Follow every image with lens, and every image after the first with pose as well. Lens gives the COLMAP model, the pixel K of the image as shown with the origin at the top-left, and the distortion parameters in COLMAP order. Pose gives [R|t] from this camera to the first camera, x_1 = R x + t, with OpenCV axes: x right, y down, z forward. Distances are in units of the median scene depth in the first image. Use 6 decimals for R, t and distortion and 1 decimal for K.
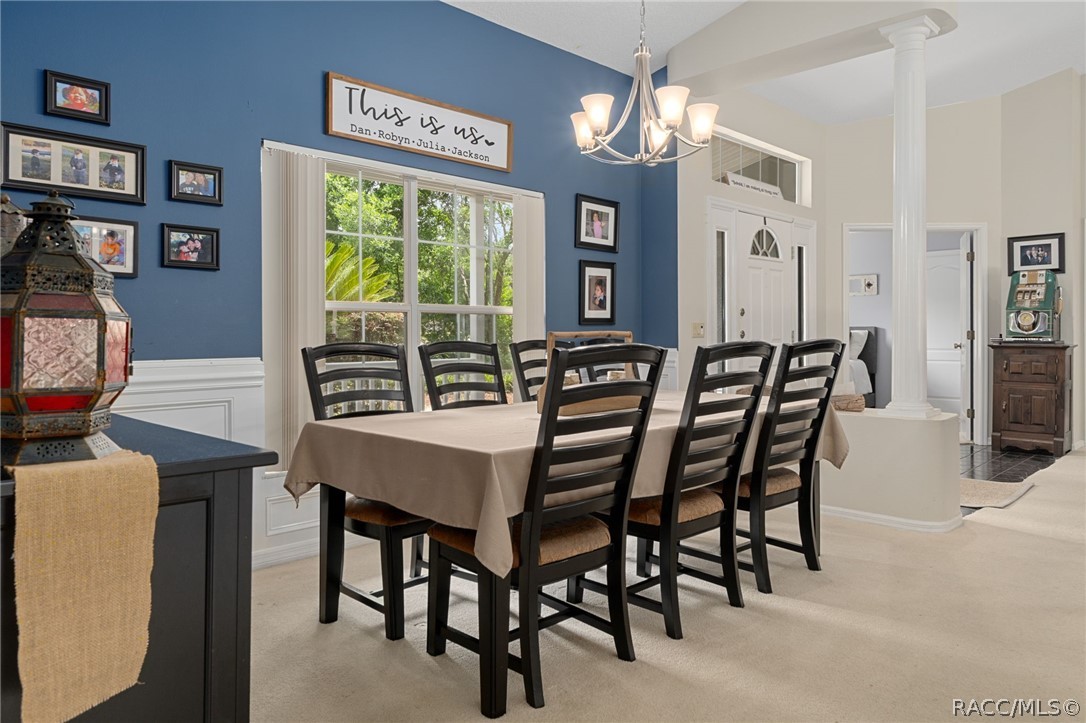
lens RADIAL K [[745.0, 0, 518.6], [0, 745.0, 347.1], [0, 0, 1]] dist [-0.007810, 0.004930]
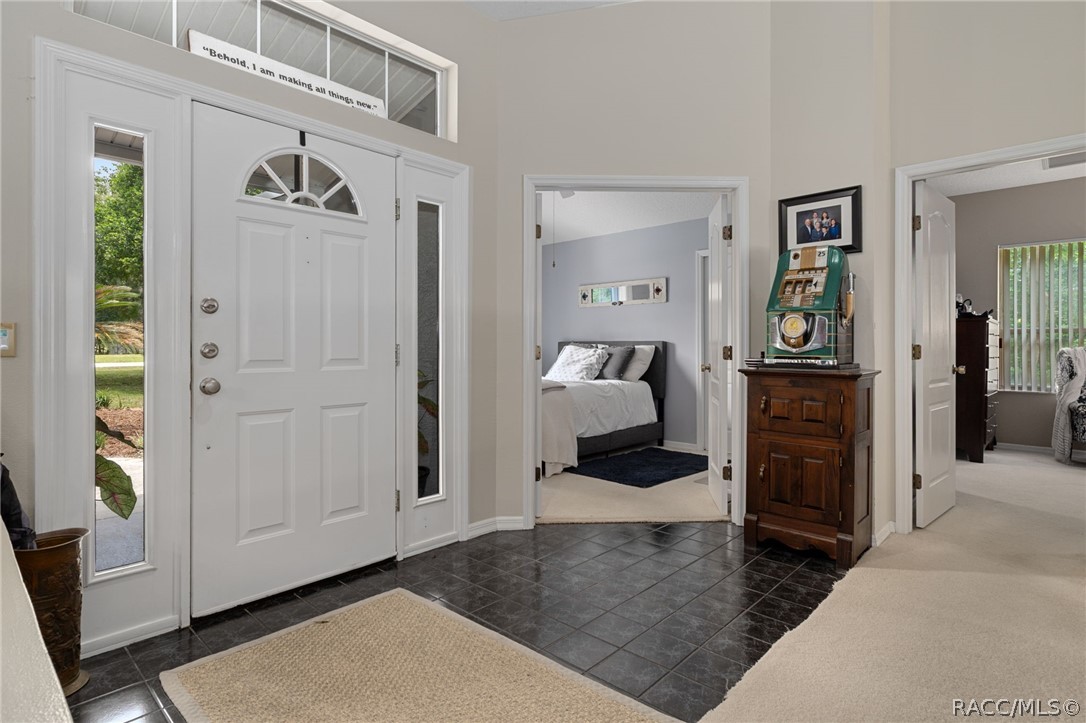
lens RADIAL K [[561.3, 0, 545.1], [0, 561.3, 354.0], [0, 0, 1]] dist [0.009196, -0.001808]
pose [[0.998941, 0.004077, 0.045820, 0.463289], [-0.003777, 0.999971, -0.006629, -0.012500], [-0.045845, 0.006448, 0.998928, 0.561184]]
